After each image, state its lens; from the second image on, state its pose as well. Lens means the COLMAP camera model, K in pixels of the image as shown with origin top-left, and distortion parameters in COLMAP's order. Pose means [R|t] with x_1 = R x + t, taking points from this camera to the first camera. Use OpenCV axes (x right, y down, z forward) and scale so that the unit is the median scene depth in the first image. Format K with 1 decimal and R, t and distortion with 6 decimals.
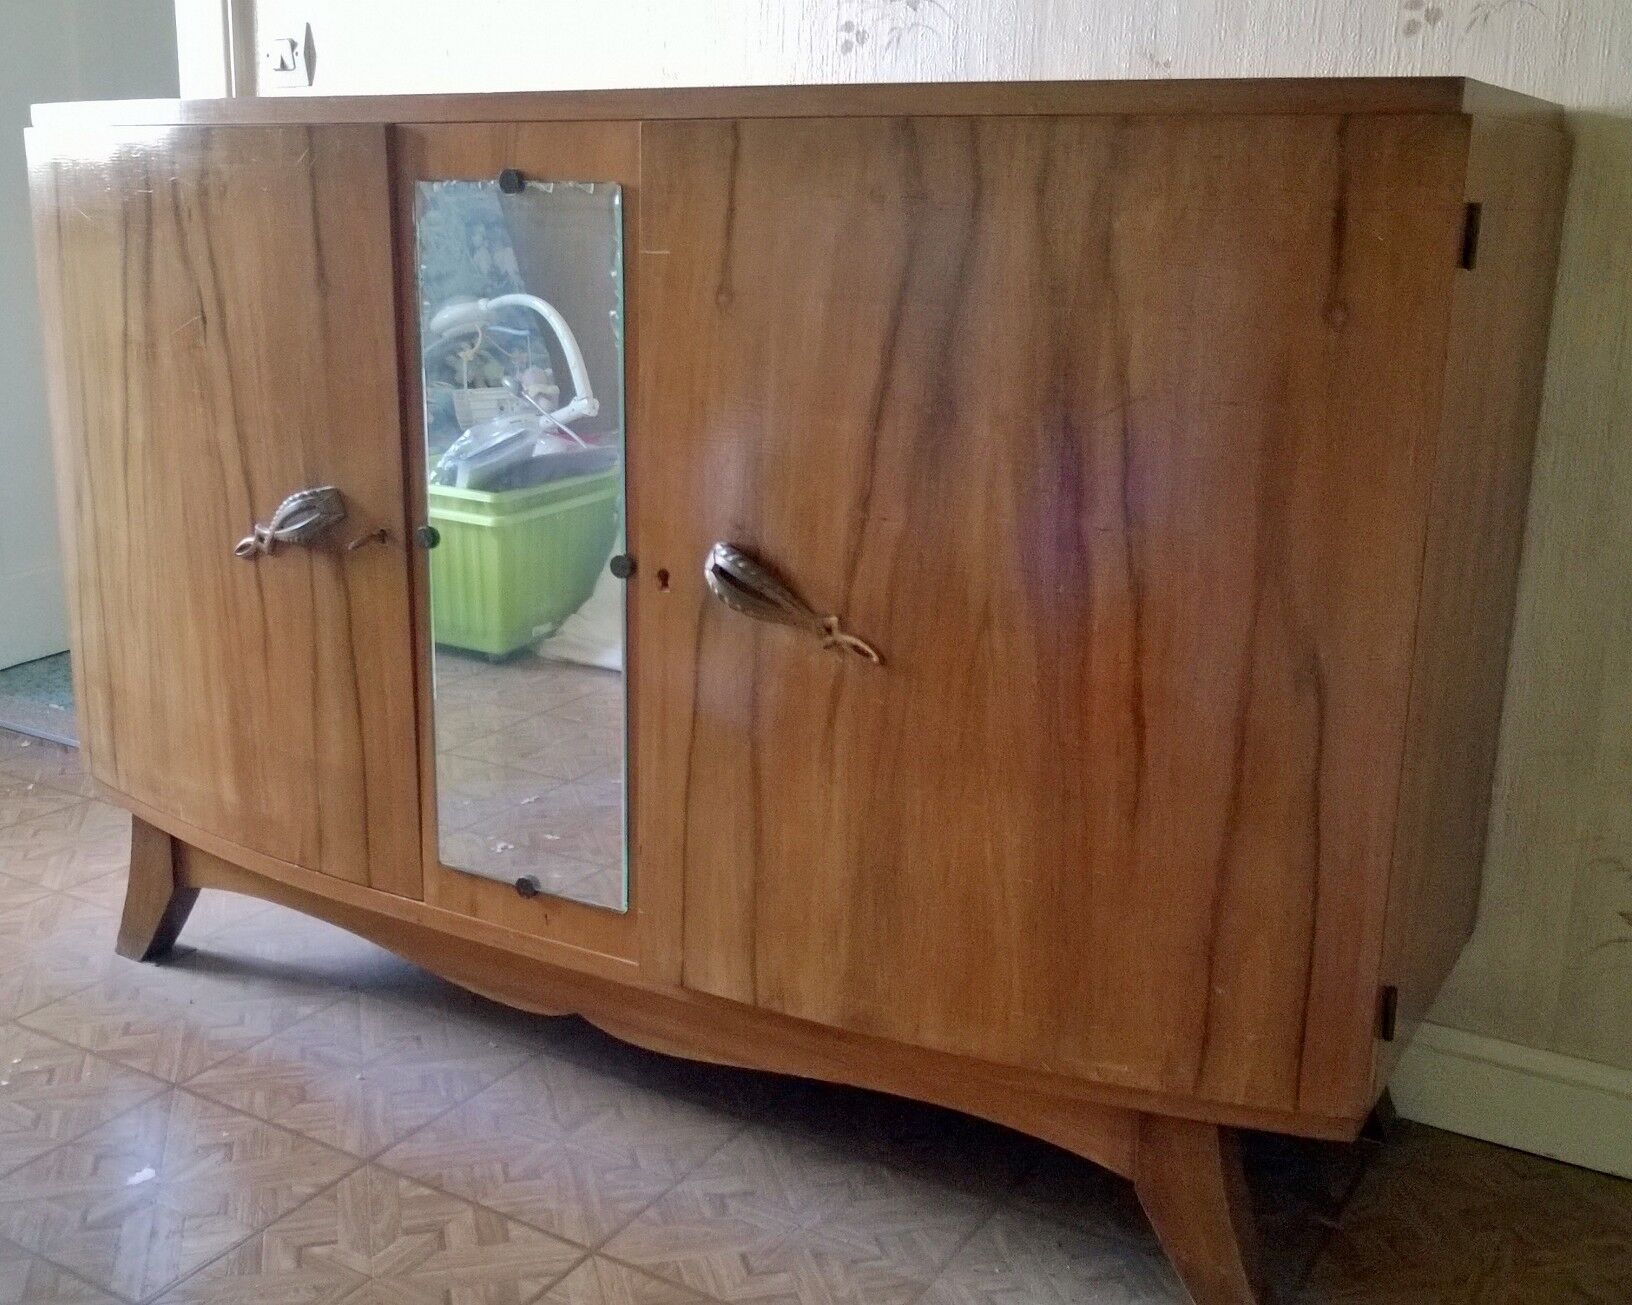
lens RADIAL K [[1776.9, 0, 749.0], [0, 1776.9, 640.2], [0, 0, 1]] dist [-0.003001, 0.000000]
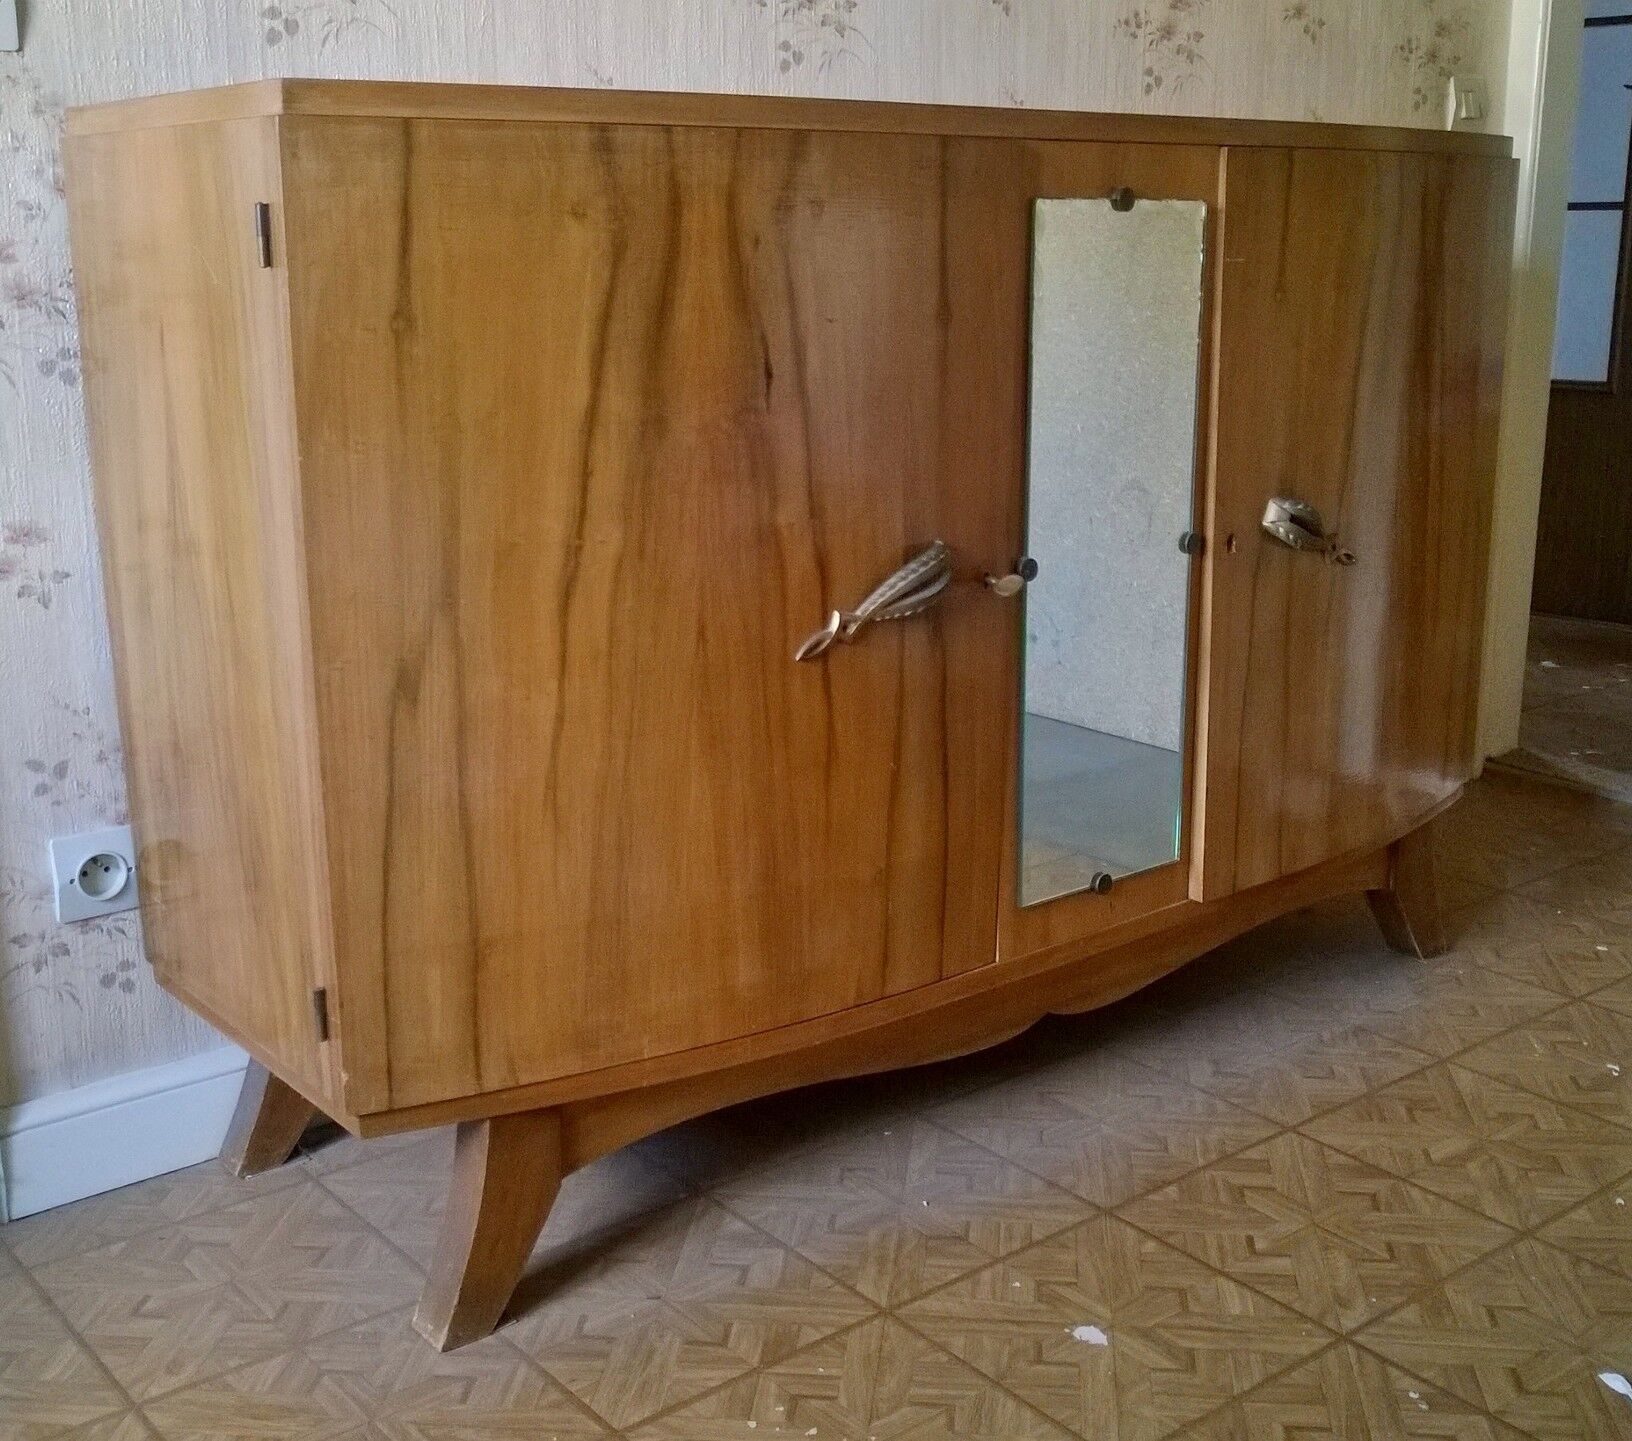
lens RADIAL K [[1954.7, 0, 851.6], [0, 1954.7, 701.6], [0, 0, 1]] dist [-0.003807, 0.000000]
pose [[0.315049, -0.238485, 0.918623, -1.195576], [0.237290, 0.956967, 0.167059, -0.187294], [-0.918933, 0.165348, 0.358082, 0.714936]]
